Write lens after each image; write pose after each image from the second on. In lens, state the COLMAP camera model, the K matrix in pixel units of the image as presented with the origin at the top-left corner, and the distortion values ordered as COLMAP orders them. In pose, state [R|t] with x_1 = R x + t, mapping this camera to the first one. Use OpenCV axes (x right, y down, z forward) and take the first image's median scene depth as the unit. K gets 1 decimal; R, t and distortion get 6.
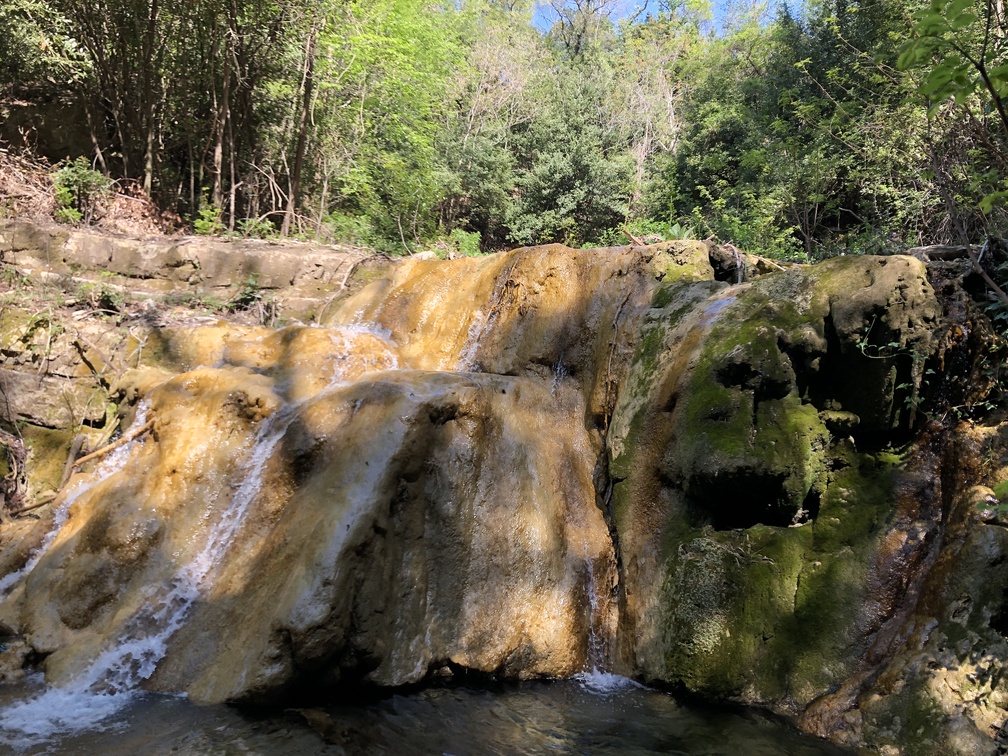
lens RADIAL K [[830.2, 0, 504.0], [0, 830.2, 378.0], [0, 0, 1]] dist [0.021552, 0.002499]
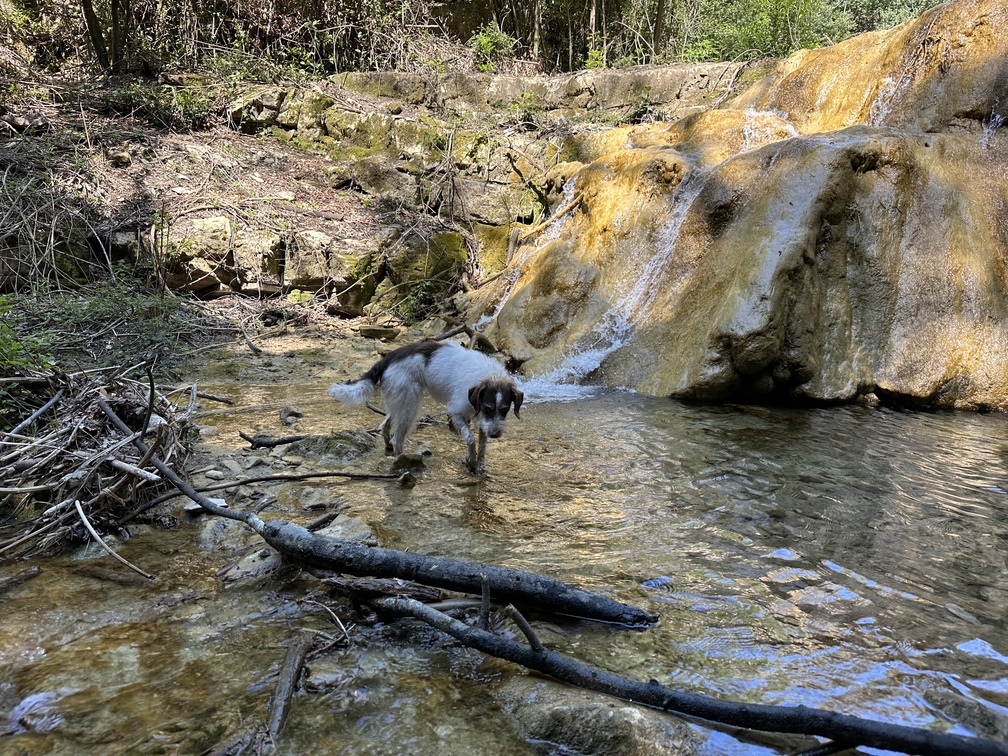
lens RADIAL K [[696.9, 0, 503.1], [0, 696.9, 399.6], [0, 0, 1]] dist [0.050990, -0.067984]
pose [[0.915178, 0.043966, -0.400646, -0.123711], [0.029208, 0.984185, 0.174721, 0.168405], [0.401991, -0.171603, 0.899419, 0.026136]]
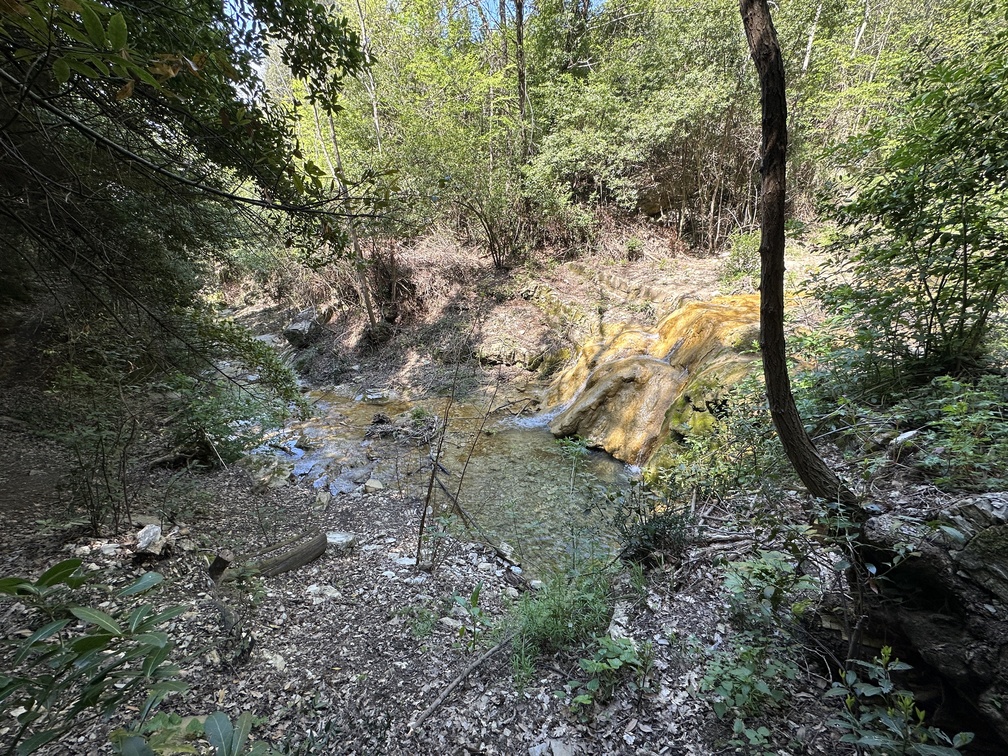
lens RADIAL K [[404.7, 0, 504.0], [0, 404.7, 378.0], [0, 0, 1]] dist [0.000233, 0.000012]
pose [[0.463233, 0.275499, -0.842327, 1.071931], [0.043734, 0.942190, 0.332213, -0.528019], [0.885157, -0.190730, 0.424405, -0.121322]]
